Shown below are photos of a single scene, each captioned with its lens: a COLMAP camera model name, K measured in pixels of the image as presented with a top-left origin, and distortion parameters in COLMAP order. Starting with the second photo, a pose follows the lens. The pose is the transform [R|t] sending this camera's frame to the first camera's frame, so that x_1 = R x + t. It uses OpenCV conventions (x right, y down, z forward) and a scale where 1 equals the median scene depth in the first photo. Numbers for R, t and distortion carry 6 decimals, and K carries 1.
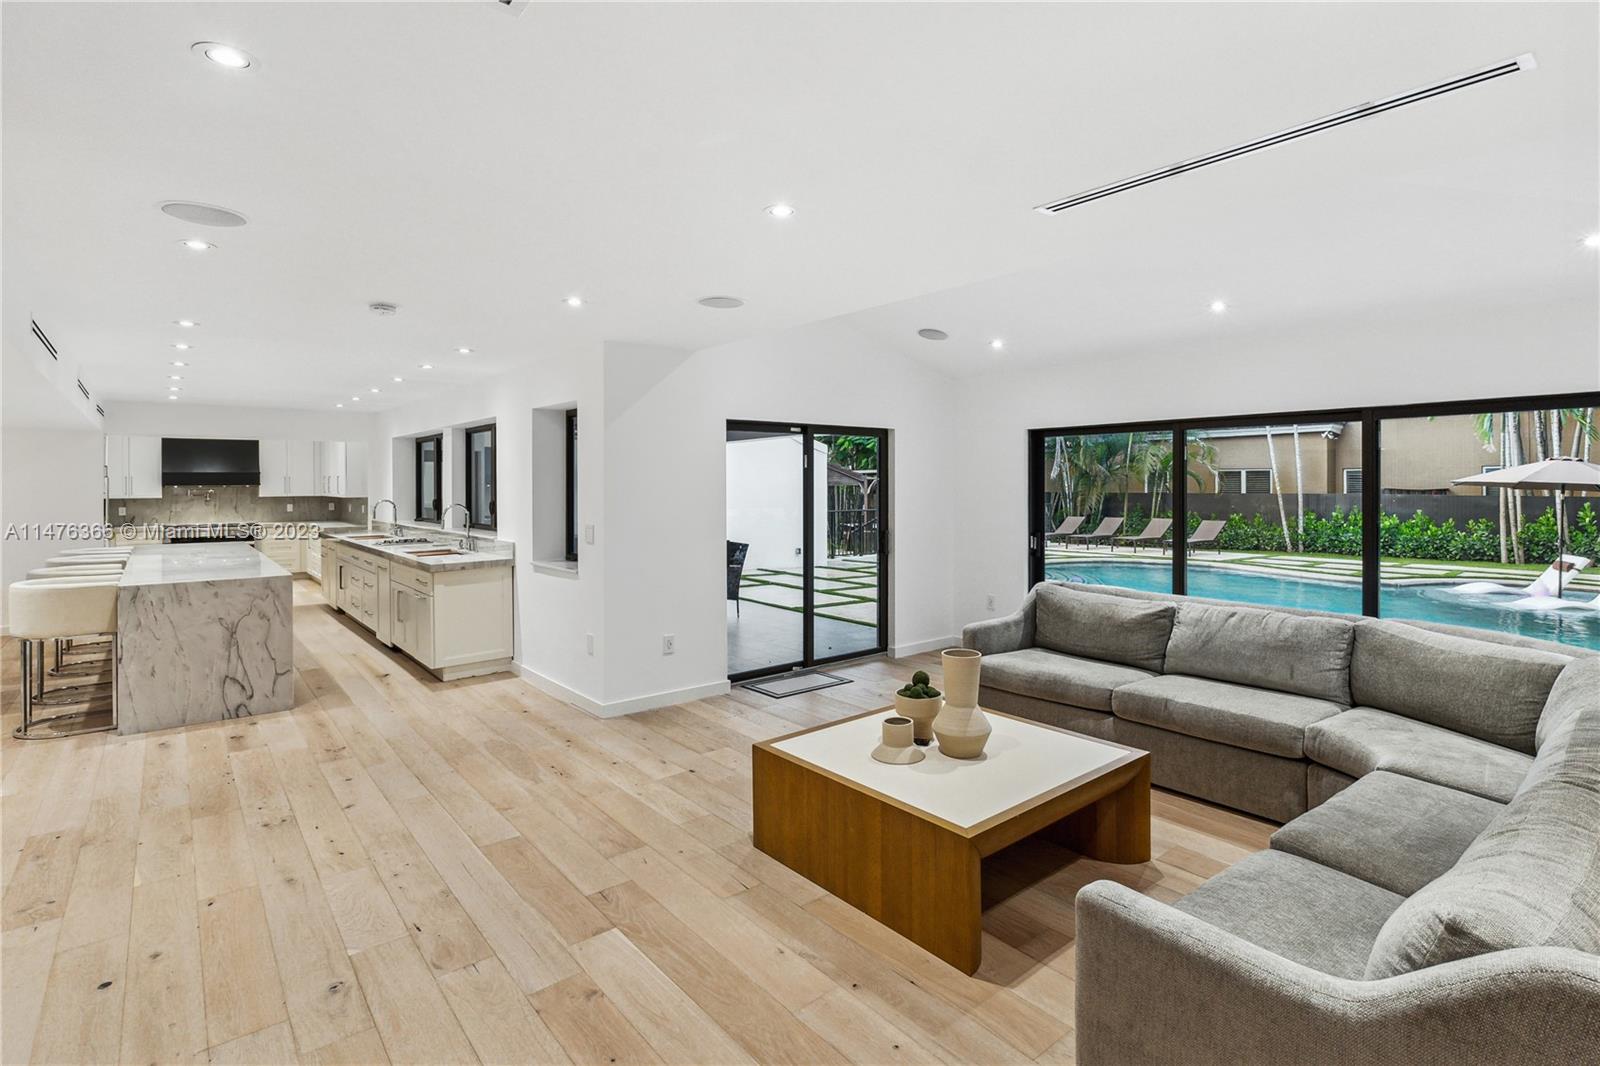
lens RADIAL K [[778.9, 0, 807.4], [0, 778.9, 482.5], [0, 0, 1]] dist [0.000723, -0.001139]
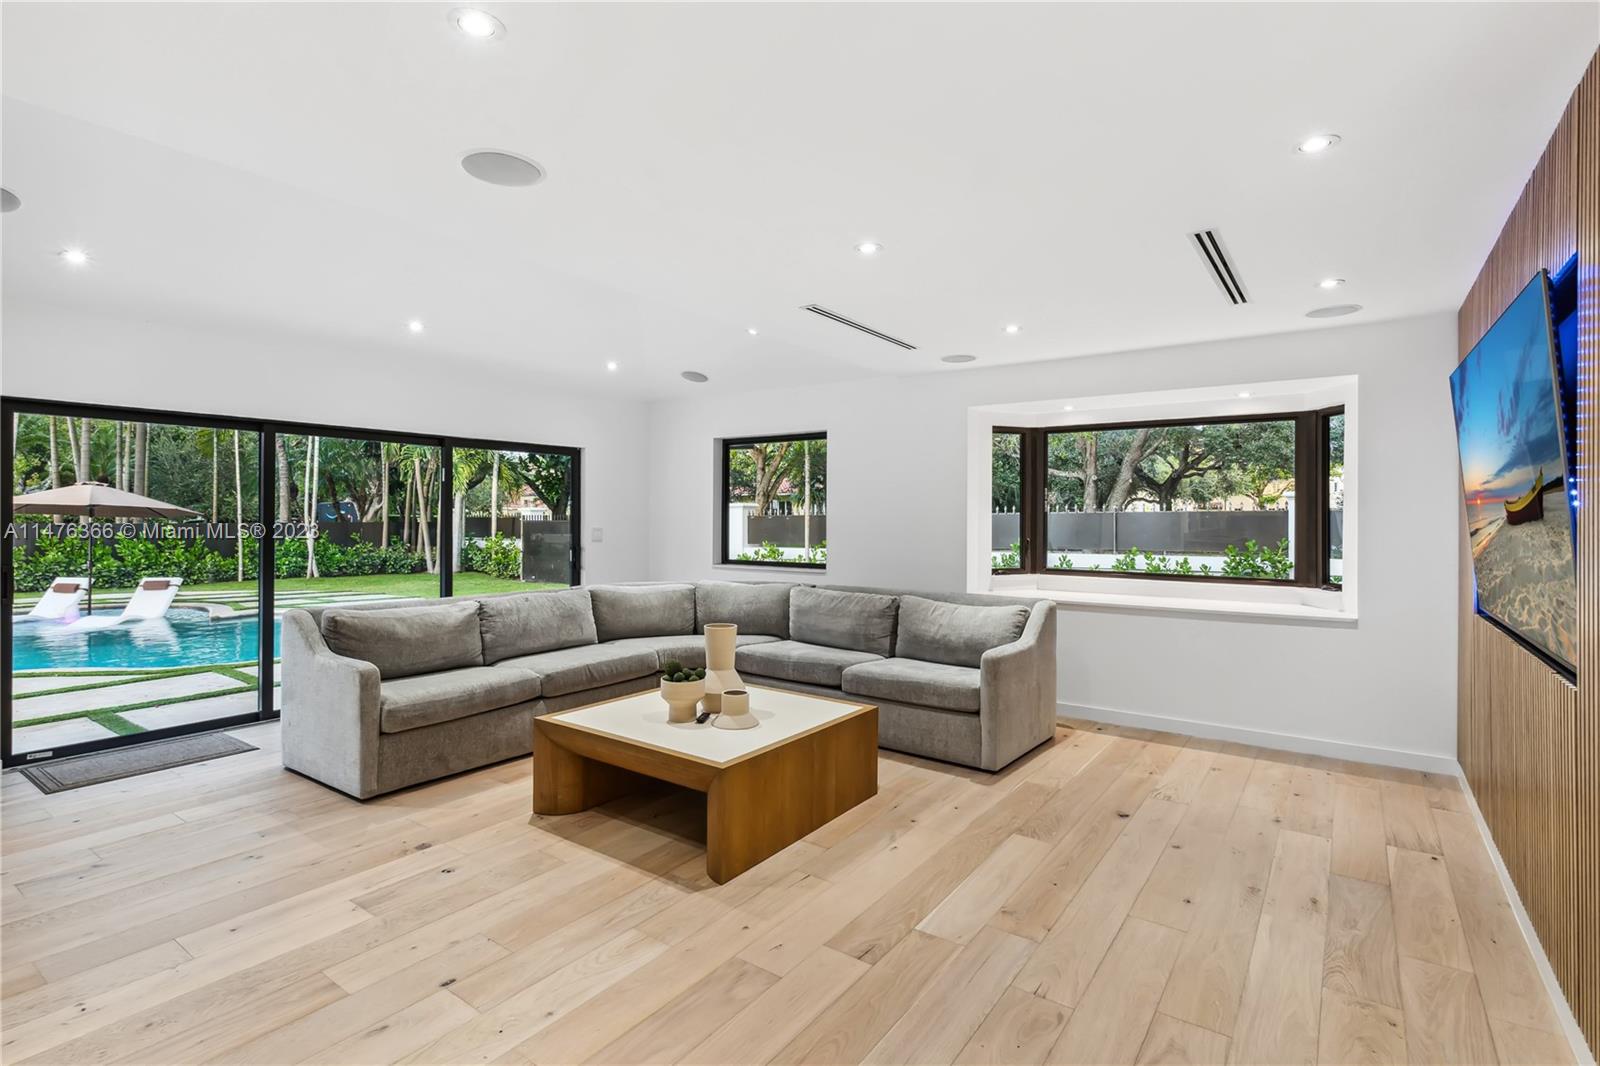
lens RADIAL K [[778.9, 0, 796.3], [0, 778.9, 528.8], [0, 0, 1]] dist [0.000723, -0.001139]
pose [[-0.258191, -0.010219, 0.966040, -0.855678], [-0.002628, 0.999948, 0.009876, 0.051438], [-0.966090, 0.000011, -0.258205, 1.049000]]
